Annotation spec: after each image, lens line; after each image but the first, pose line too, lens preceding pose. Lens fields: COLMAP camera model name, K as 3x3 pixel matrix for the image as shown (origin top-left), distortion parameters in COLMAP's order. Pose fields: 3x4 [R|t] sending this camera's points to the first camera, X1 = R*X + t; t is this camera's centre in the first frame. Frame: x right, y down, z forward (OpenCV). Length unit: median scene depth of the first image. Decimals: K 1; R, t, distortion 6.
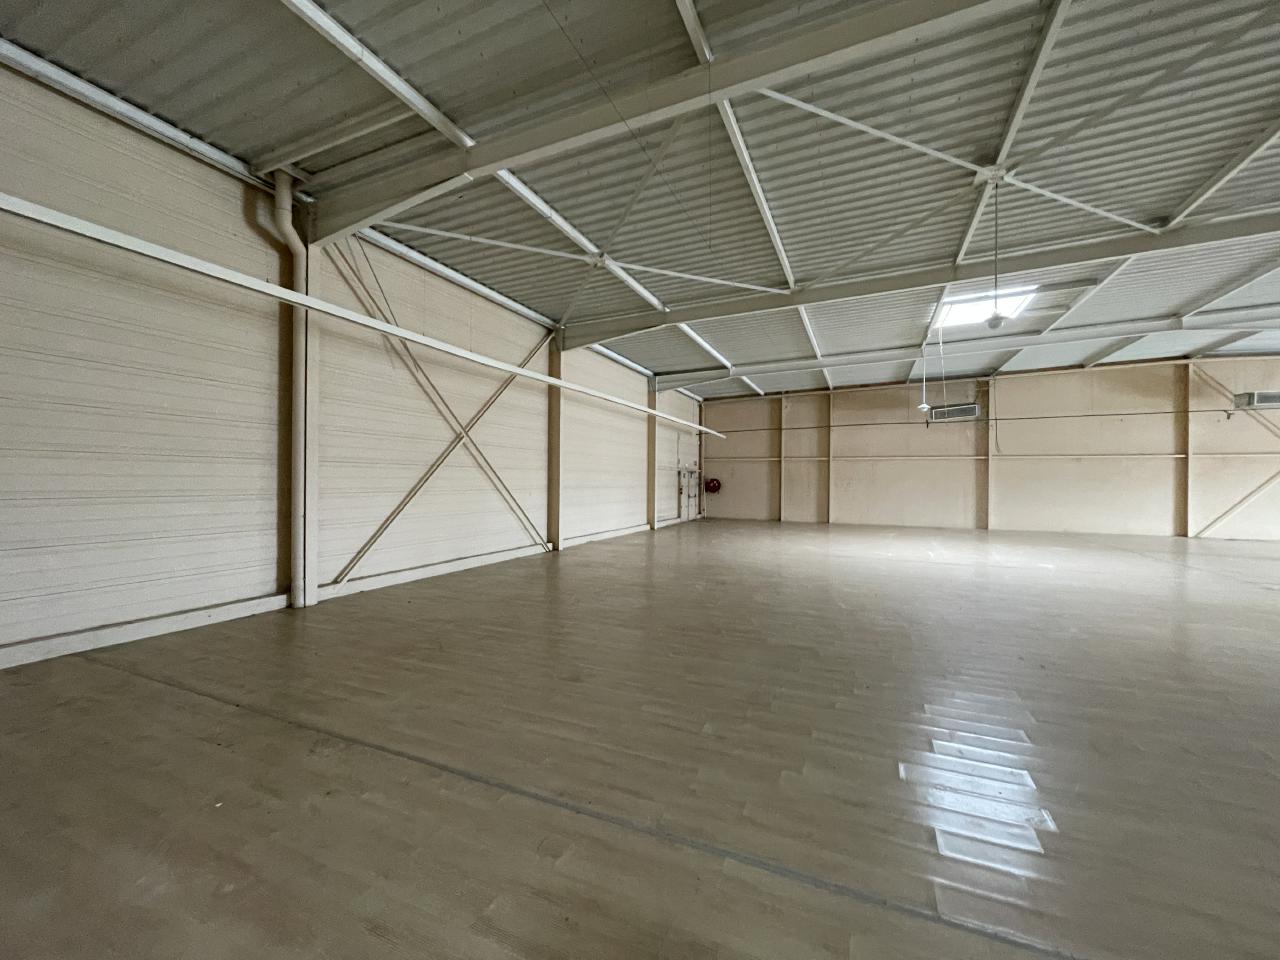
lens RADIAL K [[514.5, 0, 640.0], [0, 514.5, 480.0], [0, 0, 1]] dist [-0.001709, -0.000283]
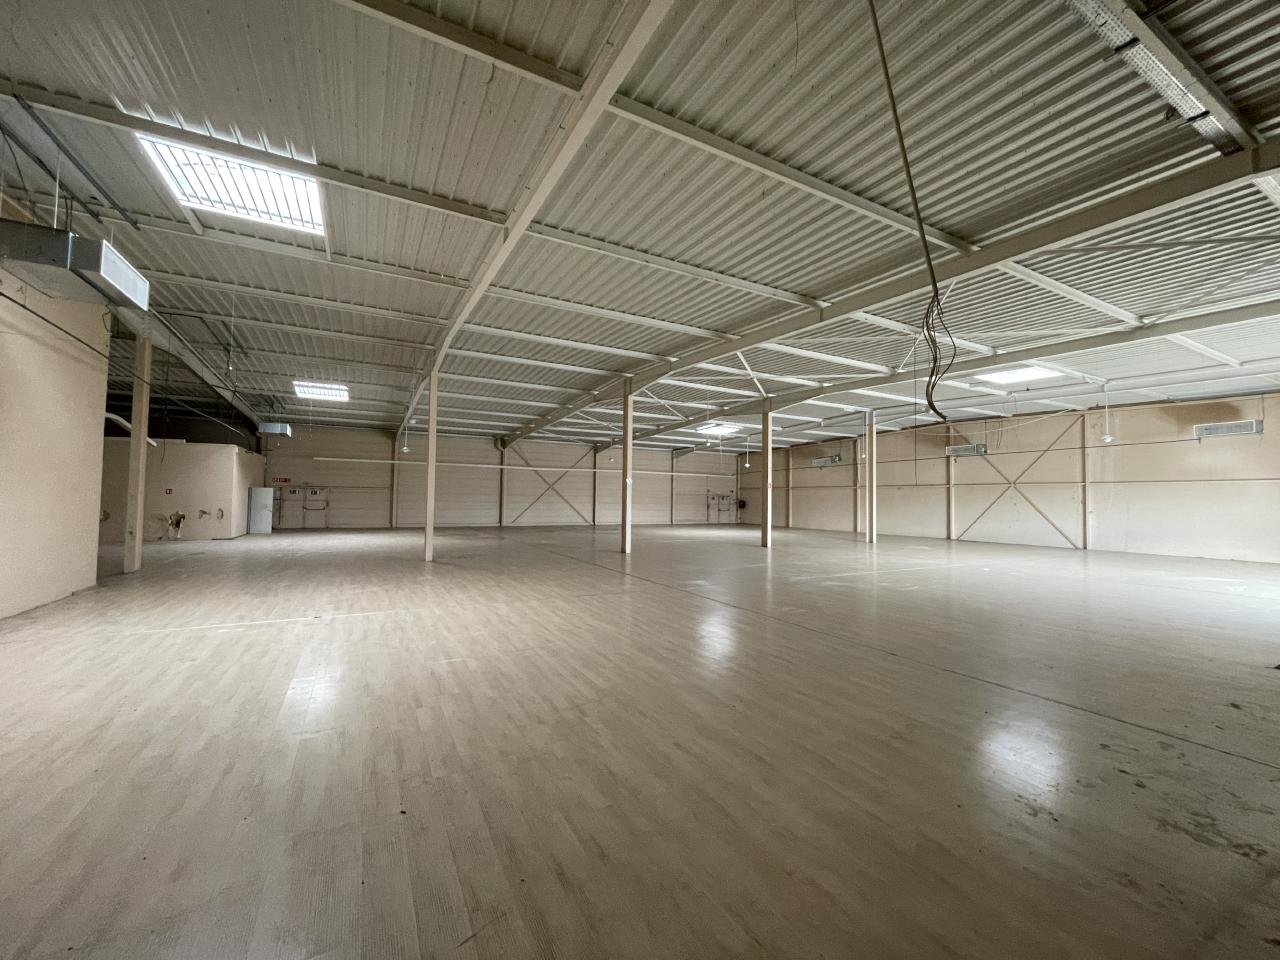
lens RADIAL K [[514.5, 0, 640.0], [0, 514.5, 480.0], [0, 0, 1]] dist [-0.001709, -0.000283]
pose [[0.782982, -0.018912, -0.621757, 1.161308], [-0.004654, 0.999332, -0.036258, -0.006540], [0.622027, 0.031284, 0.782371, -0.685030]]
